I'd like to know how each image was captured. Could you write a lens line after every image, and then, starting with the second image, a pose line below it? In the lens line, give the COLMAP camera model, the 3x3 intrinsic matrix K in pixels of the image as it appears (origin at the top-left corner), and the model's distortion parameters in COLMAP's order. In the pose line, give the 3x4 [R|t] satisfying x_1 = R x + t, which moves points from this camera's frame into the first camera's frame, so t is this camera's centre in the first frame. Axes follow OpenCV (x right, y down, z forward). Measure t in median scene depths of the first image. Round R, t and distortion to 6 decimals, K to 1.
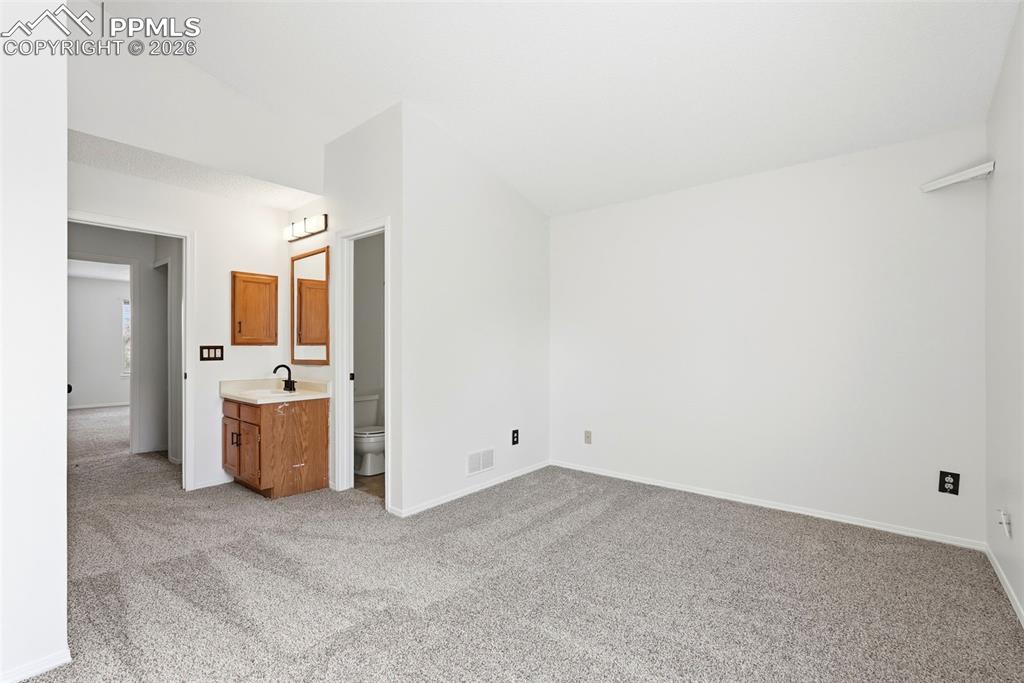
lens RADIAL K [[459.0, 0, 516.1], [0, 459.0, 349.3], [0, 0, 1]] dist [-0.015921, 0.006713]
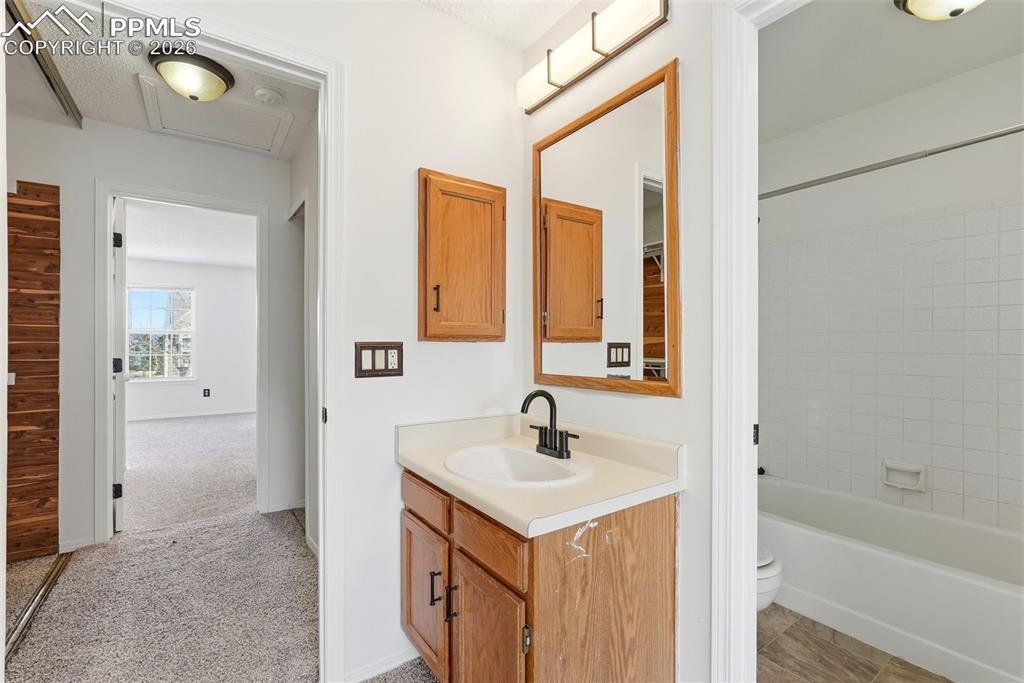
lens RADIAL K [[455.4, 0, 511.9], [0, 455.4, 344.6], [0, 0, 1]] dist [-0.003533, 0.000777]
pose [[0.965979, 0.000214, -0.258621, -0.433956], [-0.000943, 0.999996, -0.002698, -0.004408], [0.258619, 0.002850, 0.965975, 0.616053]]
